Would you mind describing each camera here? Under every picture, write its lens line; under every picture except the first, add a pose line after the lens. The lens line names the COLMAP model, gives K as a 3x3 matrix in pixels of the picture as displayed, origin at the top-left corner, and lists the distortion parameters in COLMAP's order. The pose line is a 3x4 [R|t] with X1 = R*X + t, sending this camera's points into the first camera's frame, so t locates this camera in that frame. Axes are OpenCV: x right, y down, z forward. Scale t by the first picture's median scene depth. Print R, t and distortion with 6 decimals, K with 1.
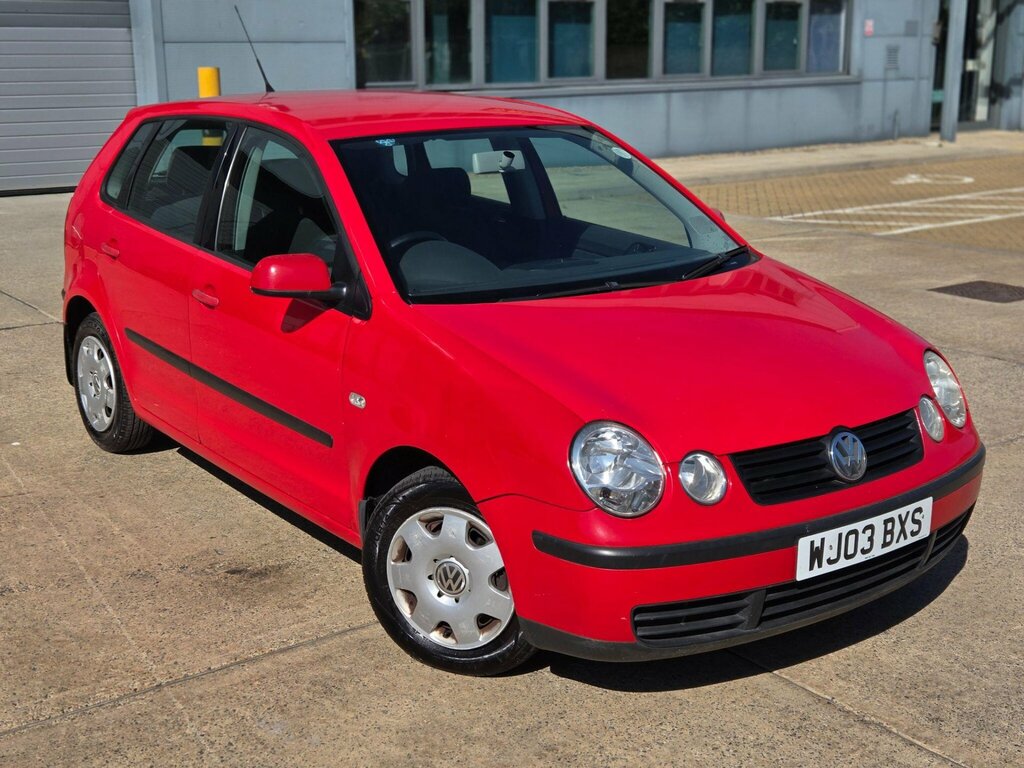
lens RADIAL K [[1370.2, 0, 500.3], [0, 1370.2, 371.1], [0, 0, 1]] dist [0.057249, 0.008069]
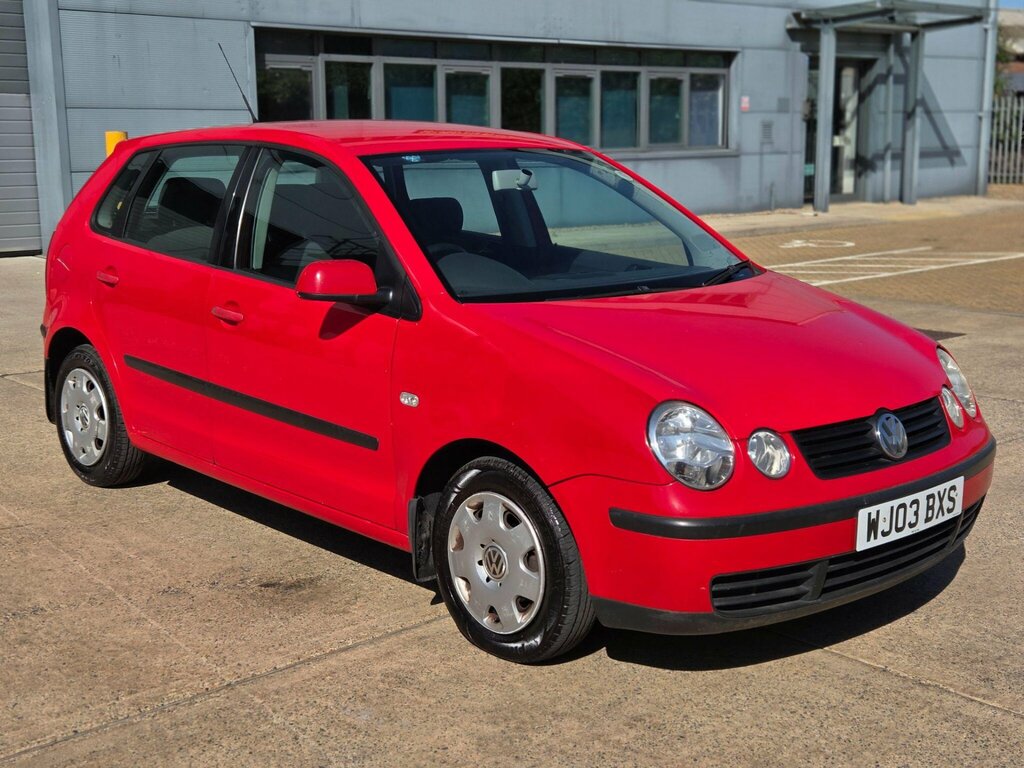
lens RADIAL K [[1368.7, 0, 512.0], [0, 1368.7, 384.0], [0, 0, 1]] dist [0.117658, -0.114983]
pose [[0.993532, -0.017527, 0.112195, -0.151315], [0.023427, 0.998399, -0.051489, 0.066083], [-0.111113, 0.053784, 0.992351, -0.029850]]
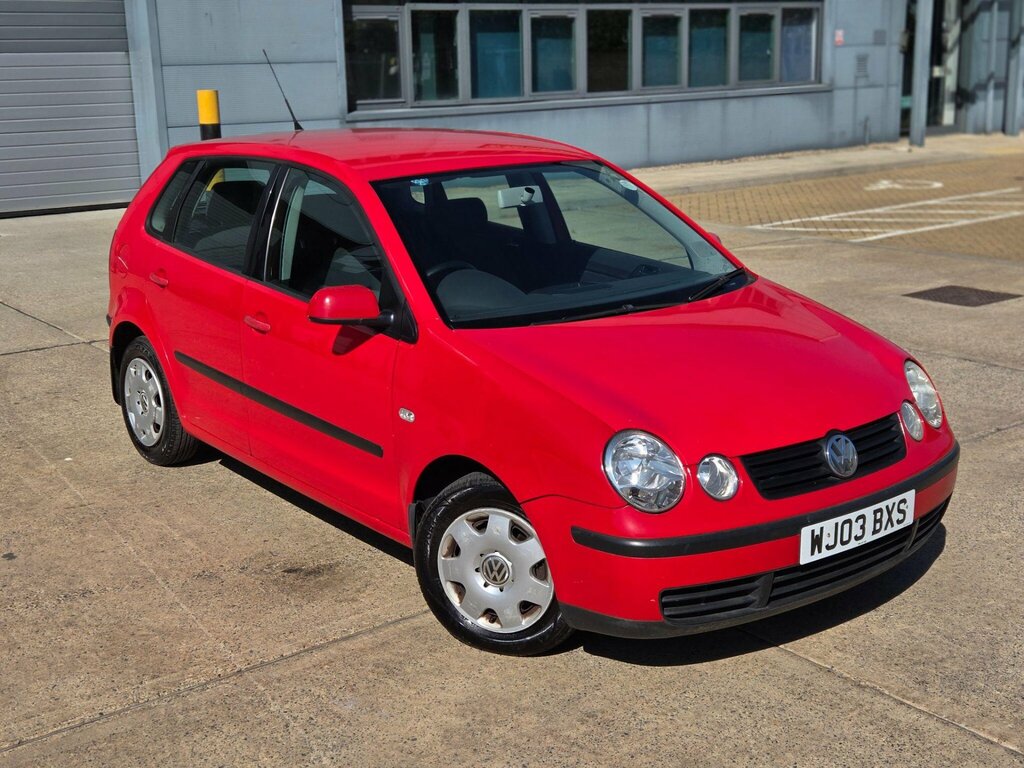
lens RADIAL K [[1370.1, 0, 511.1], [0, 1370.1, 372.2], [0, 0, 1]] dist [0.061356, -0.000233]
pose [[0.999488, -0.019948, 0.025032, -0.047992], [0.019973, 0.999800, -0.000768, -0.011768], [-0.025012, 0.001267, 0.999686, -0.134522]]
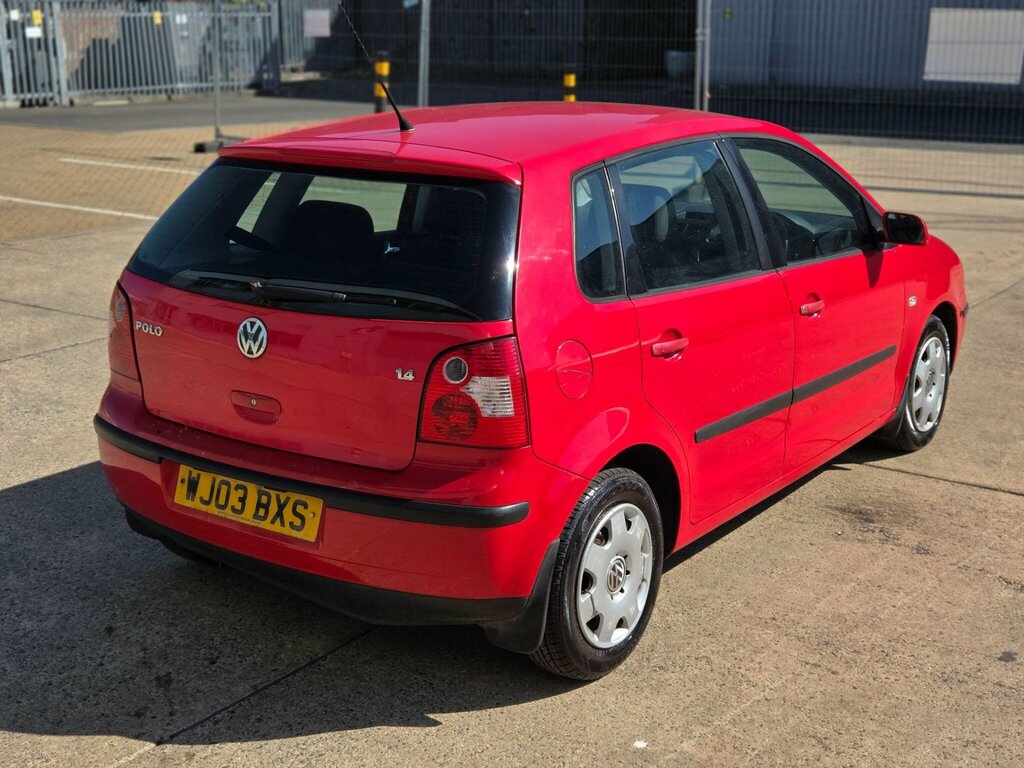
lens RADIAL K [[1370.1, 0, 511.1], [0, 1370.1, 372.2], [0, 0, 1]] dist [0.061356, -0.000233]
pose [[-0.311213, -0.244960, 0.918227, -1.322225], [0.233229, 0.916973, 0.323673, -0.475131], [-0.921277, 0.314889, -0.228243, 1.779681]]
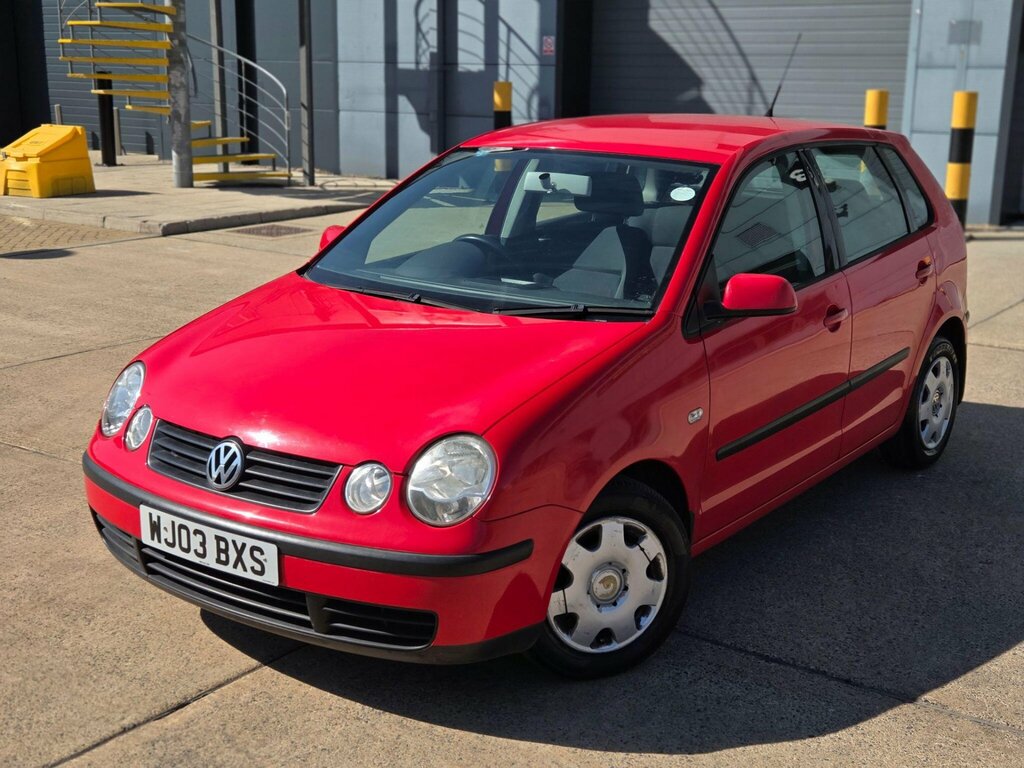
lens RADIAL K [[1370.4, 0, 516.9], [0, 1370.4, 371.2], [0, 0, 1]] dist [0.058876, 0.007842]
pose [[0.308289, 0.236695, -0.921376, 1.194078], [-0.242552, 0.956097, 0.164458, -0.217531], [0.919851, 0.172781, 0.352165, 0.786686]]
